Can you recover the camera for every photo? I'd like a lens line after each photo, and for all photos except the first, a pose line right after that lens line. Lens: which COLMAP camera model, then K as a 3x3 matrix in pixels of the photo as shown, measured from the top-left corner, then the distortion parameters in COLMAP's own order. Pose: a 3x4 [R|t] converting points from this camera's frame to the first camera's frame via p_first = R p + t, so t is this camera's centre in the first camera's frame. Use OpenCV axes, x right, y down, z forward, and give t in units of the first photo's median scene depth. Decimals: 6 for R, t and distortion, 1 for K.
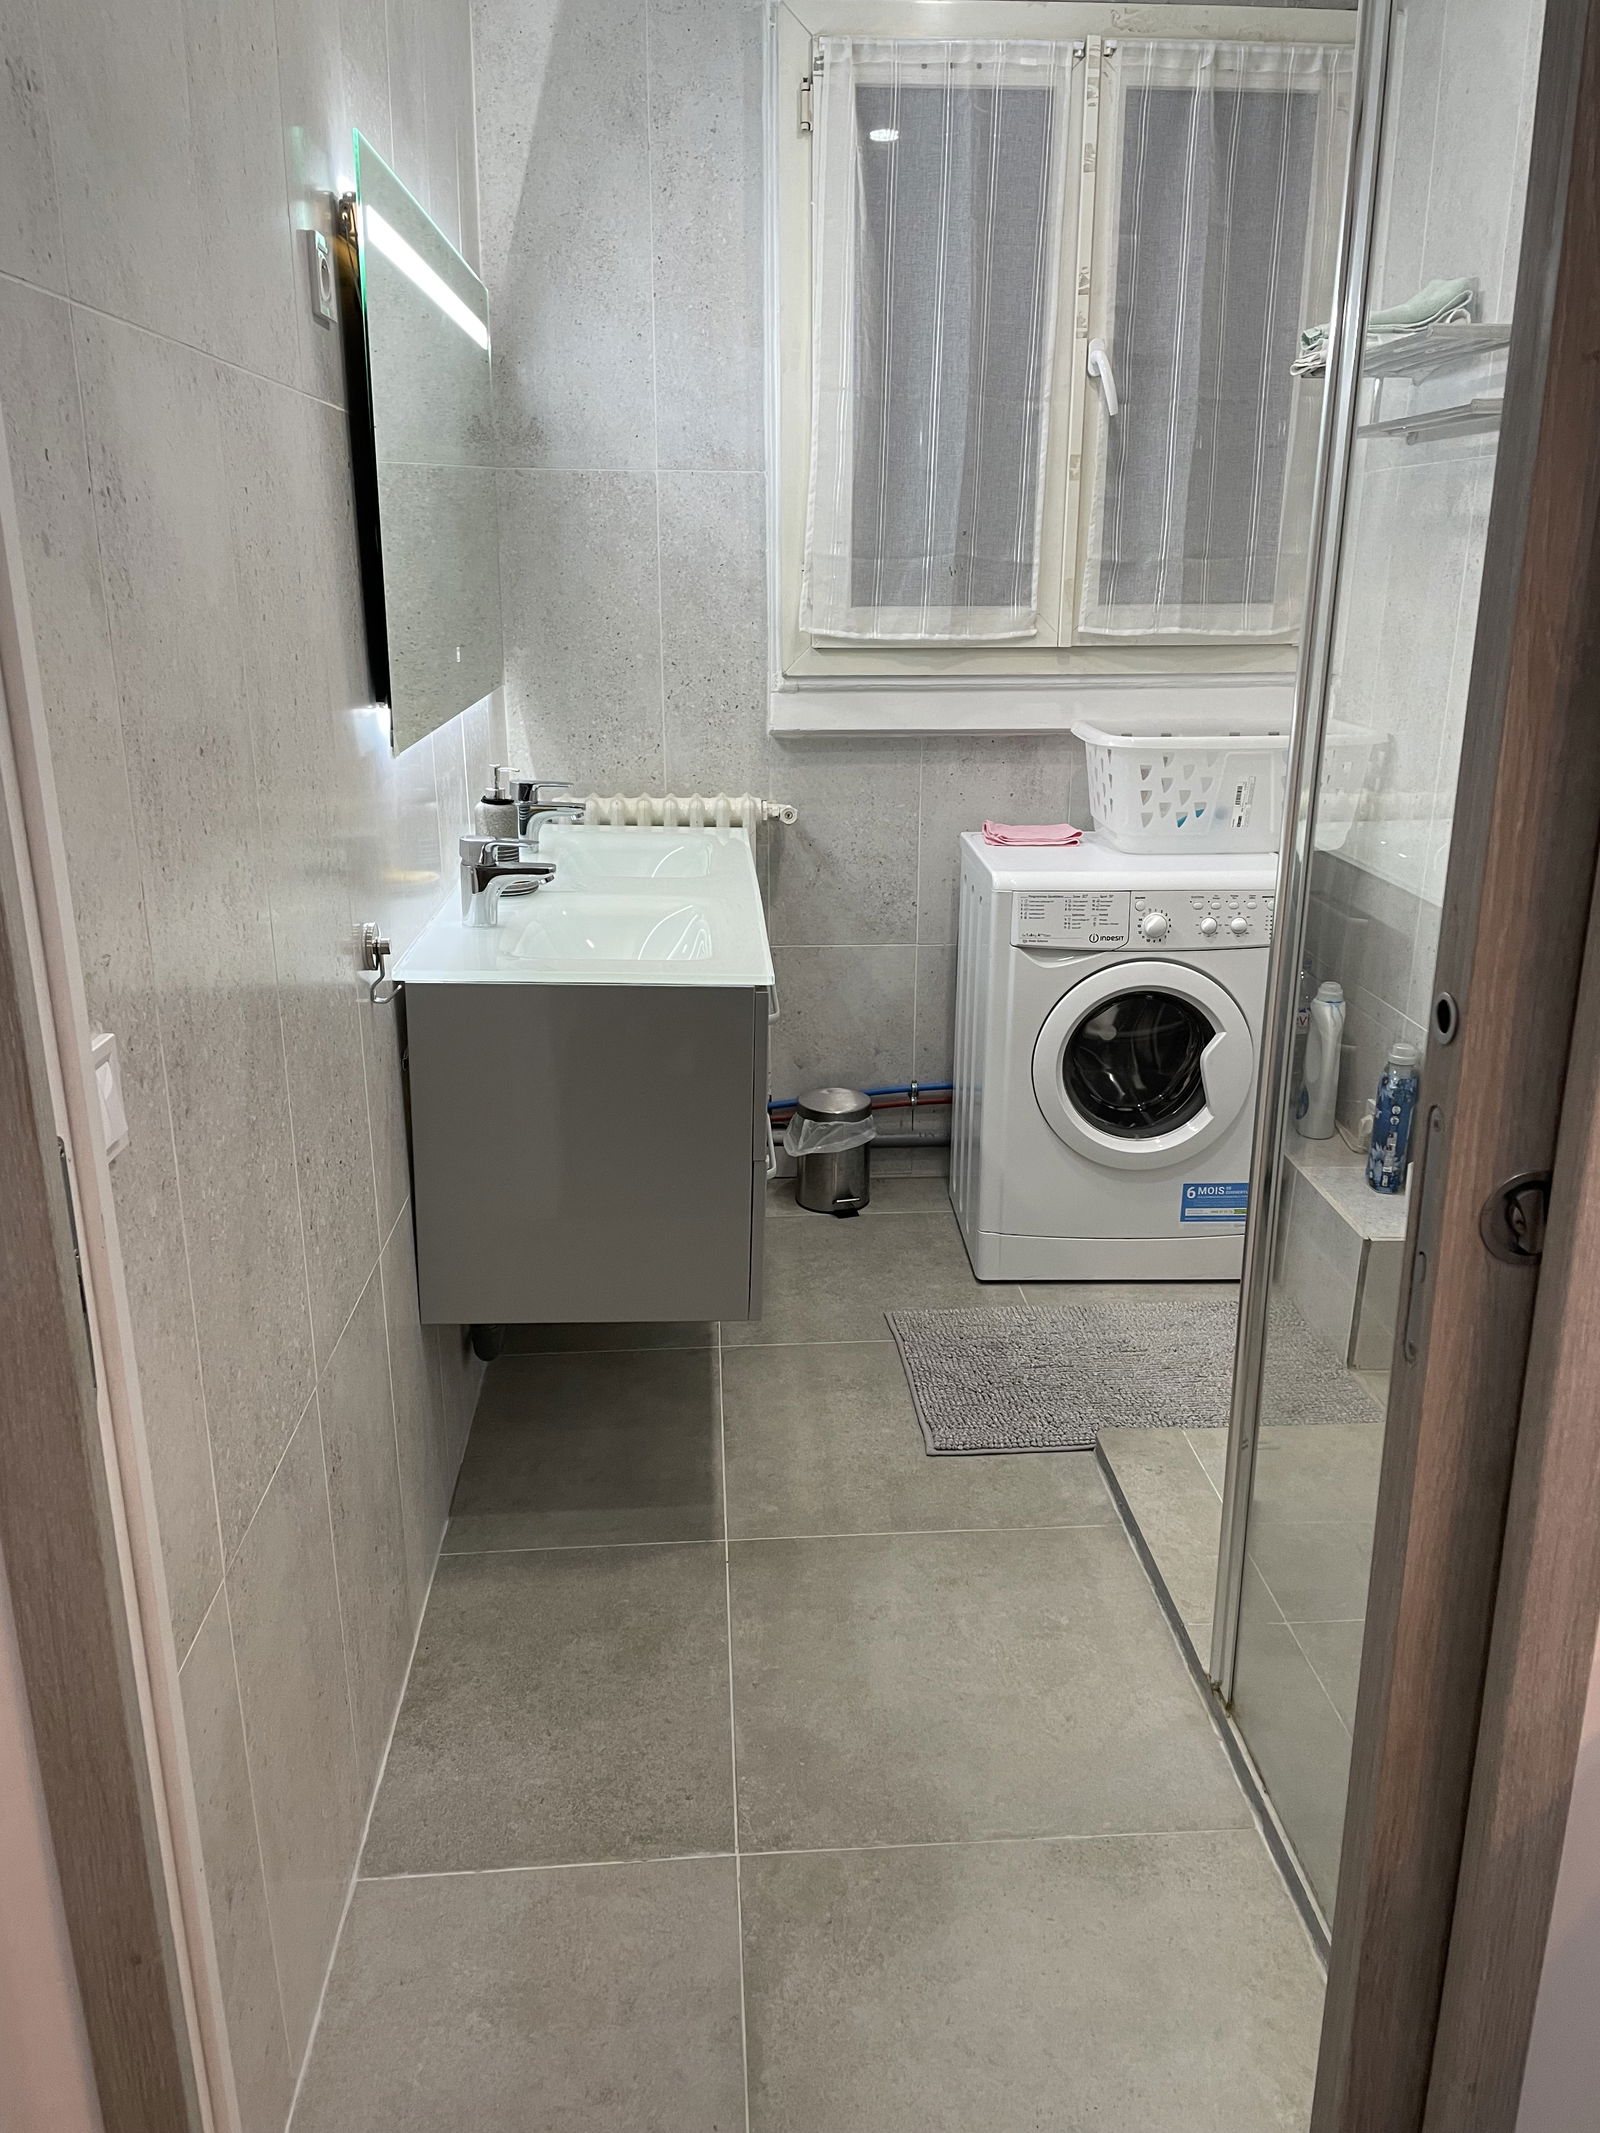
lens RADIAL K [[1606.6, 0, 801.6], [0, 1606.6, 1065.2], [0, 0, 1]] dist [0.081899, -0.096880]
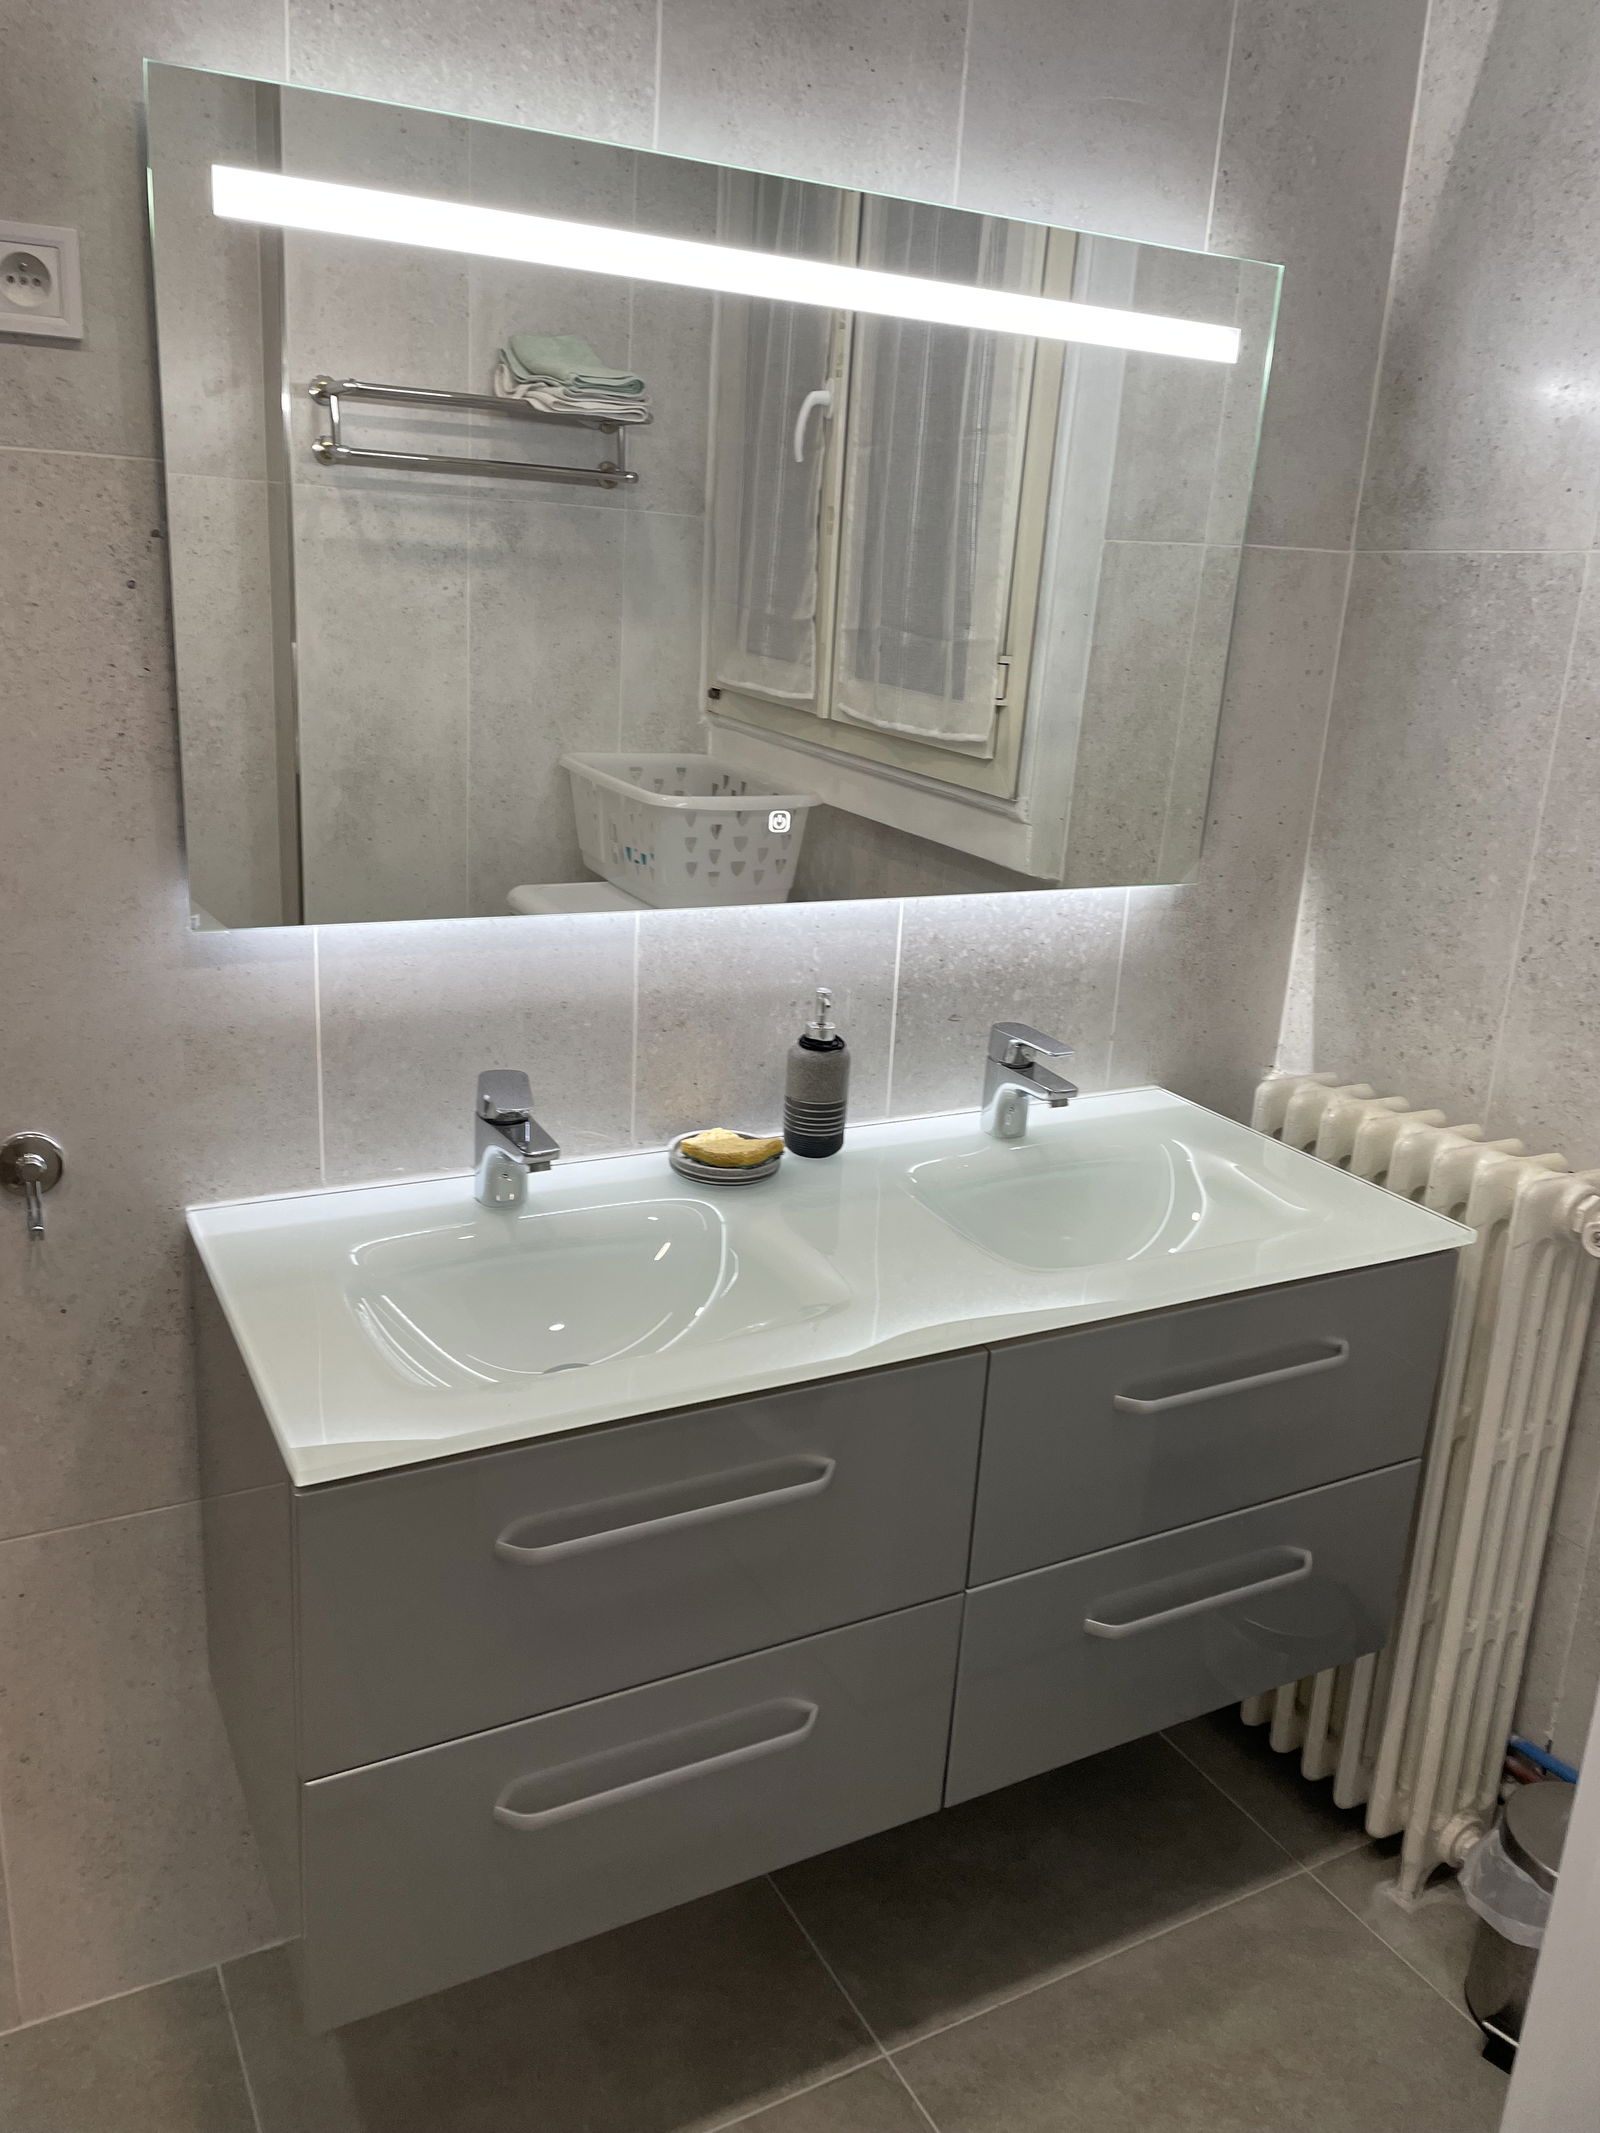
lens RADIAL K [[1606.6, 0, 800.9], [0, 1606.6, 1061.2], [0, 0, 1]] dist [0.081899, -0.096880]
pose [[0.425277, 0.265170, -0.865347, 0.305933], [-0.325340, 0.936998, 0.127237, -0.192301], [0.844567, 0.227421, 0.484754, 0.555401]]
